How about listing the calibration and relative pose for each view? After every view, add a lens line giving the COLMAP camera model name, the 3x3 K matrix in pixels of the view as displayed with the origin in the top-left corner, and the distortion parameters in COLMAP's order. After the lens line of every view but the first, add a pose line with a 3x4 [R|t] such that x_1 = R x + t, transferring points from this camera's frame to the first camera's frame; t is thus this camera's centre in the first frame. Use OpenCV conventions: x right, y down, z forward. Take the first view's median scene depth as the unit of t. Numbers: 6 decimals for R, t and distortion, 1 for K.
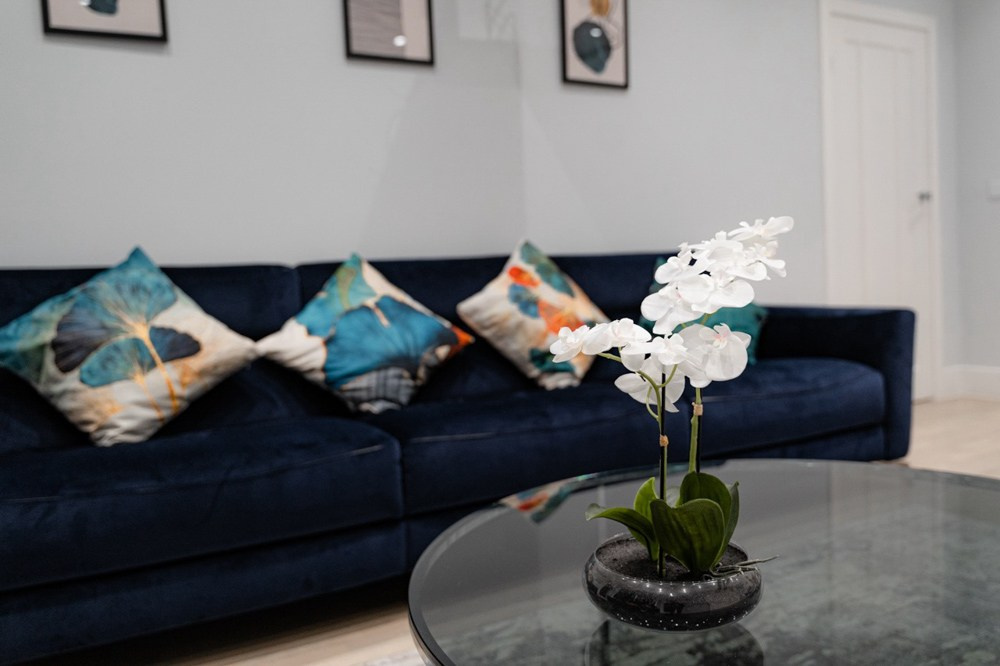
lens RADIAL K [[781.4, 0, 532.8], [0, 781.4, 330.1], [0, 0, 1]] dist [0.001662, -0.003523]
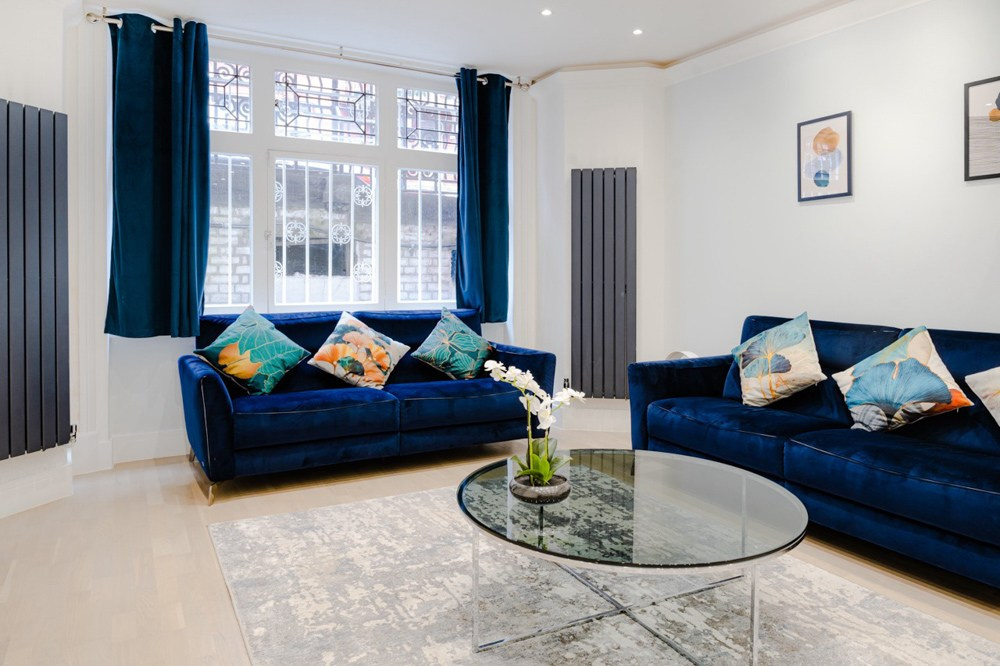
lens RADIAL K [[693.3, 0, 496.1], [0, 693.3, 318.3], [0, 0, 1]] dist [0.006160, 0.001466]
pose [[-0.018781, 0.114151, -0.993286, 1.164933], [-0.071667, 0.990752, 0.115215, -0.224775], [0.997252, 0.073350, -0.010426, 0.253489]]
